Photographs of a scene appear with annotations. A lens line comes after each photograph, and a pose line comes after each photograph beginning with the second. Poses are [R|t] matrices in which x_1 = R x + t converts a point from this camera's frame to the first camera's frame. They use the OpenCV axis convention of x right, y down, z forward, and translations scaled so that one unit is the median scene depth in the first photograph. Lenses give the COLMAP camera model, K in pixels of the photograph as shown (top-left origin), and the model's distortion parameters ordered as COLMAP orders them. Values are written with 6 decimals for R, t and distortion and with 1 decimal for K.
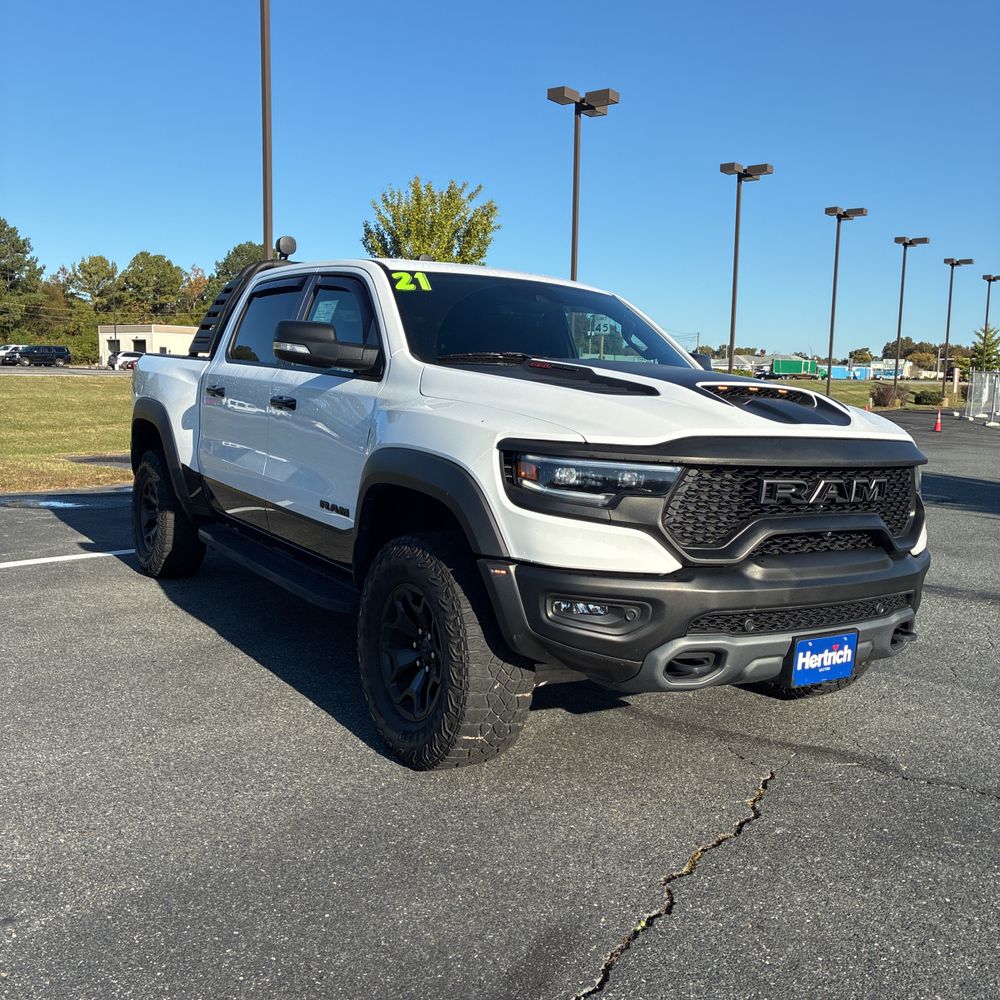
lens RADIAL K [[1031.7, 0, 501.1], [0, 1031.7, 494.5], [0, 0, 1]] dist [0.018563, 0.000000]
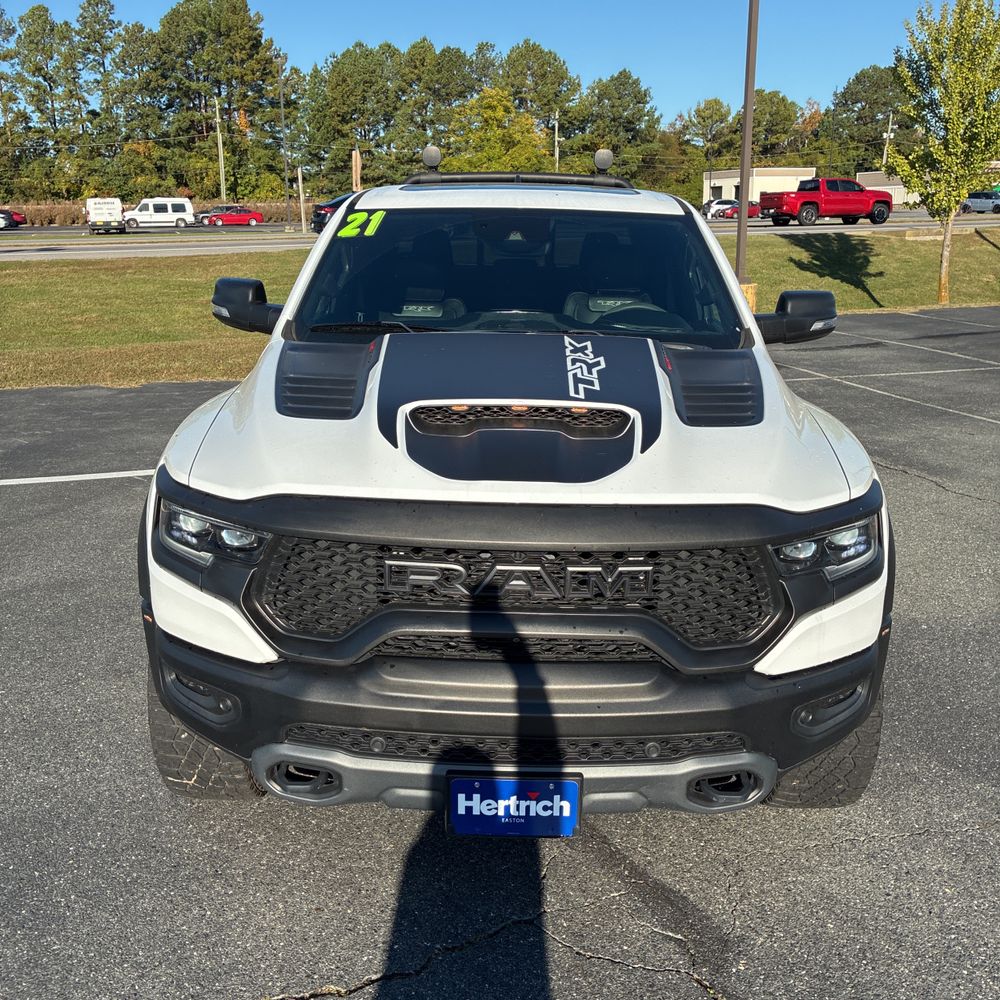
lens RADIAL K [[1031.7, 0, 502.5], [0, 1031.7, 500.6], [0, 0, 1]] dist [0.018563, 0.000000]
pose [[0.823537, 0.122349, -0.553911, 0.593348], [-0.033064, 0.985156, 0.168444, -0.149714], [0.566298, -0.120406, 0.815358, 0.381906]]
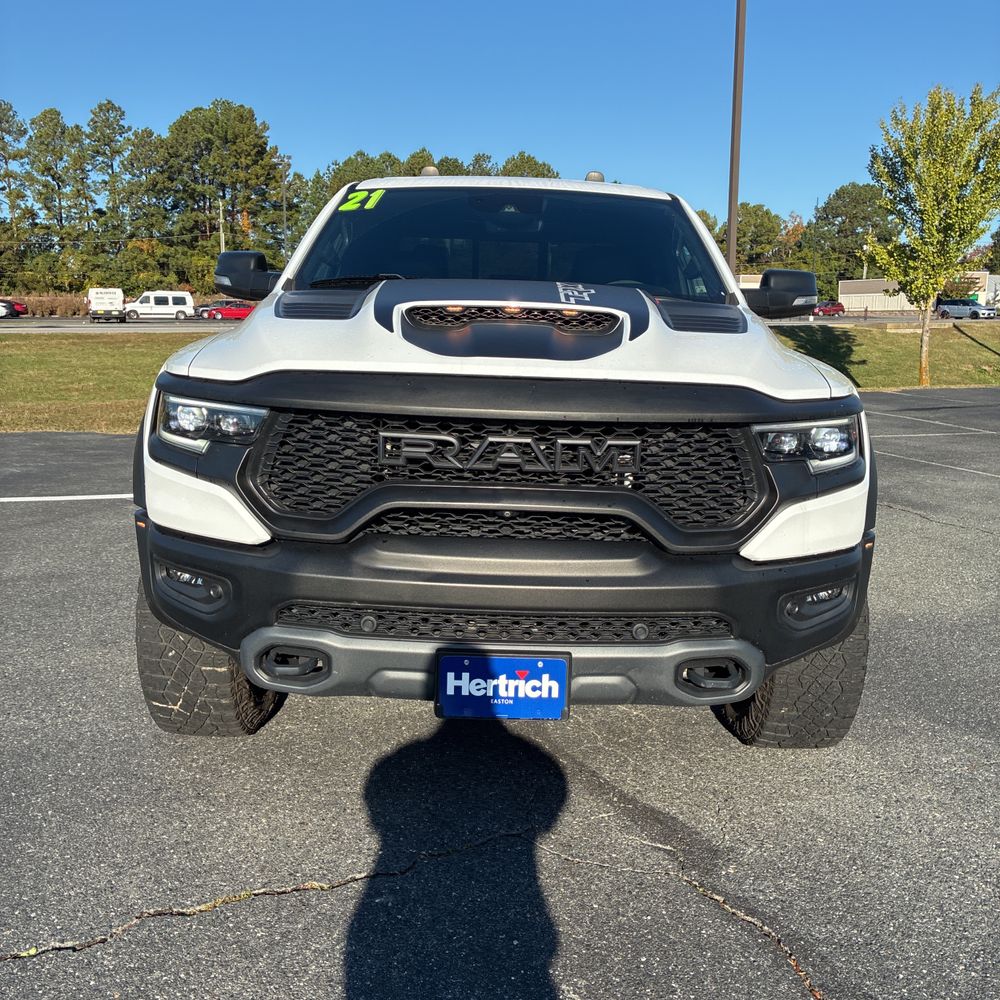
lens RADIAL K [[1031.7, 0, 516.0], [0, 1031.7, 501.7], [0, 0, 1]] dist [0.018563, 0.000000]
pose [[0.834185, 0.075964, -0.546227, 0.614870], [-0.046566, 0.996633, 0.067487, -0.015898], [0.549515, -0.030862, 0.834914, 0.359407]]
